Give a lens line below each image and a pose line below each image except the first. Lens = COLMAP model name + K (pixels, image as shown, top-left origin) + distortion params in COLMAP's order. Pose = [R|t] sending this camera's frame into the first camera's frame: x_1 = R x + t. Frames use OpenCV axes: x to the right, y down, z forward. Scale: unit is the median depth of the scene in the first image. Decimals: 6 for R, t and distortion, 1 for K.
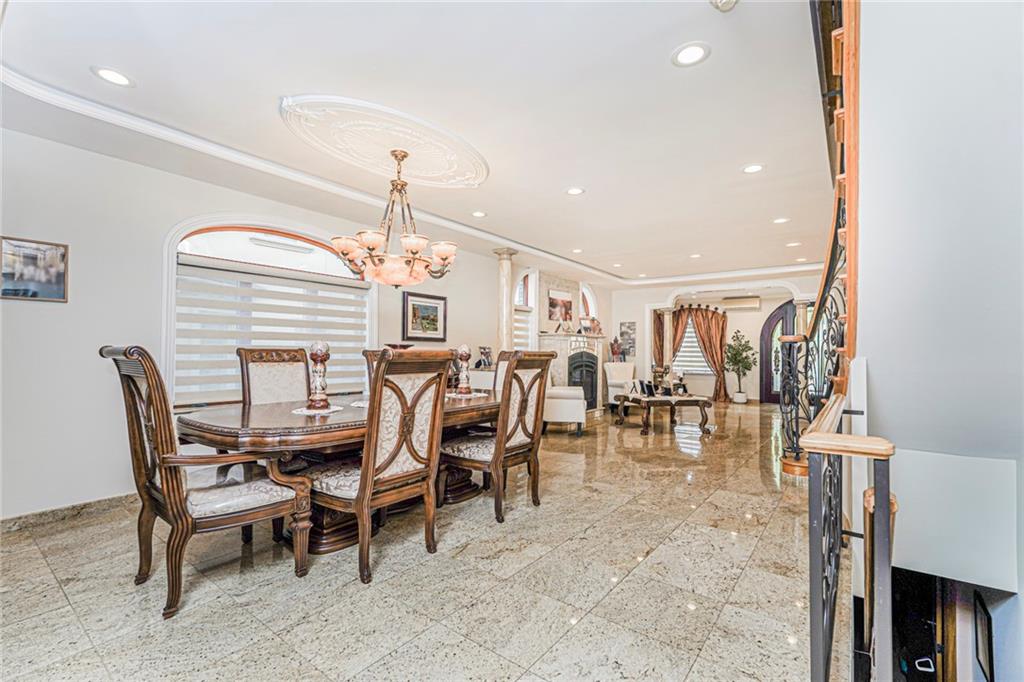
lens RADIAL K [[450.8, 0, 512.0], [0, 450.8, 341.0], [0, 0, 1]] dist [-0.012875, 0.007434]
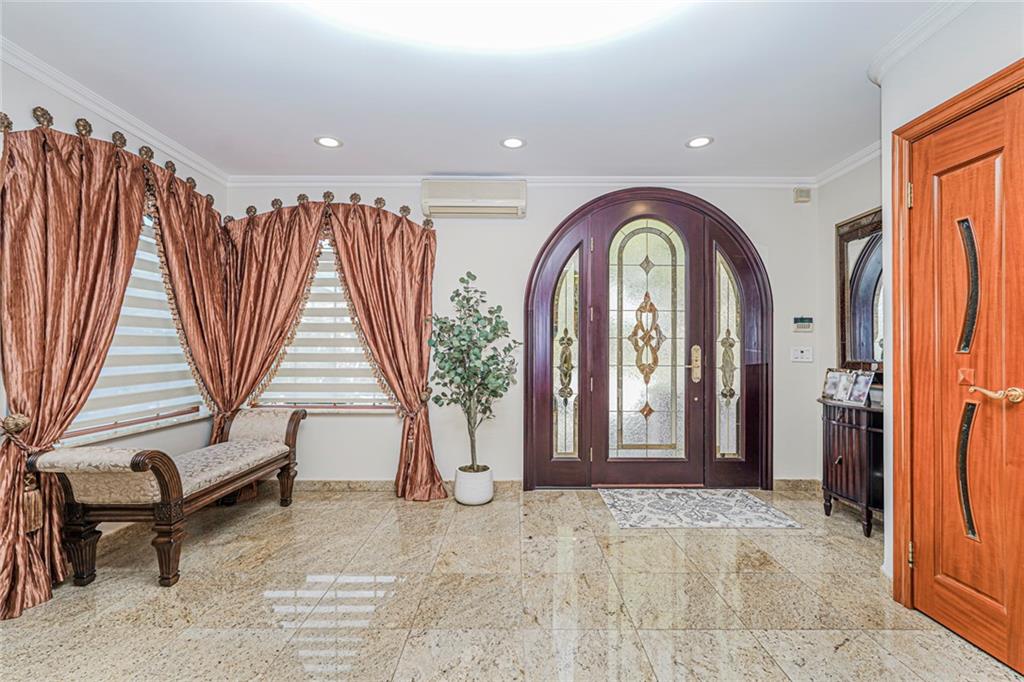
lens RADIAL K [[450.8, 0, 512.0], [0, 450.8, 341.0], [0, 0, 1]] dist [-0.012875, 0.007434]
pose [[0.788552, -0.003067, 0.614961, 0.332858], [-0.007131, 0.999875, 0.014130, 0.018884], [-0.614927, -0.015528, 0.788431, 0.734378]]
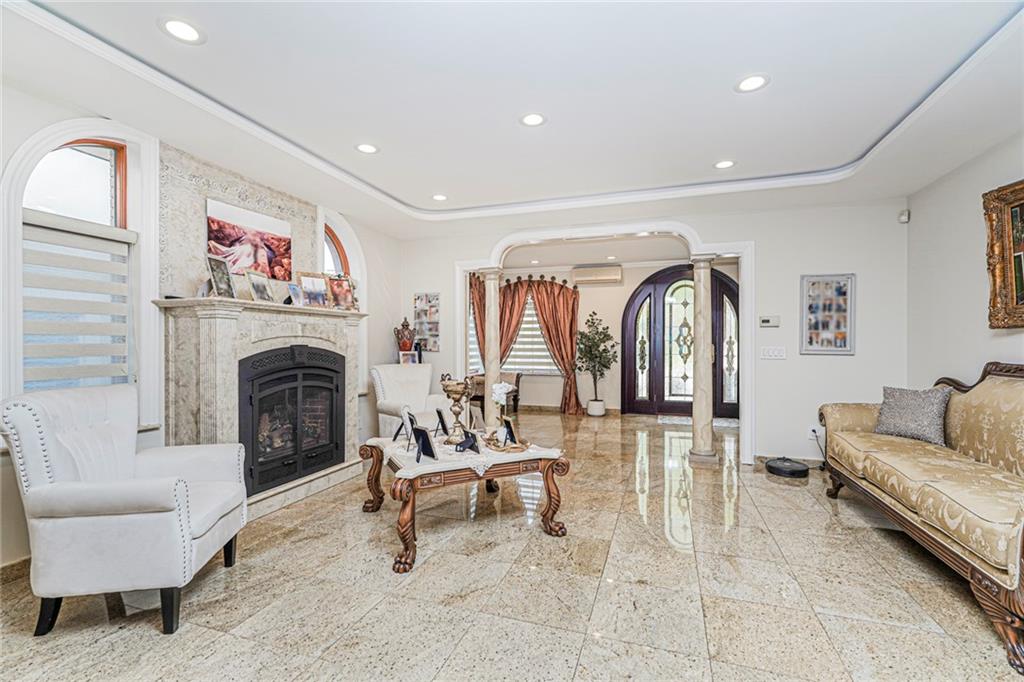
lens RADIAL K [[450.8, 0, 512.0], [0, 450.8, 341.0], [0, 0, 1]] dist [-0.012875, 0.007434]
pose [[0.947158, -0.008173, 0.320664, 0.158844], [0.002283, 0.999822, 0.018741, 0.007939], [-0.320760, -0.017019, 0.947008, 0.379595]]
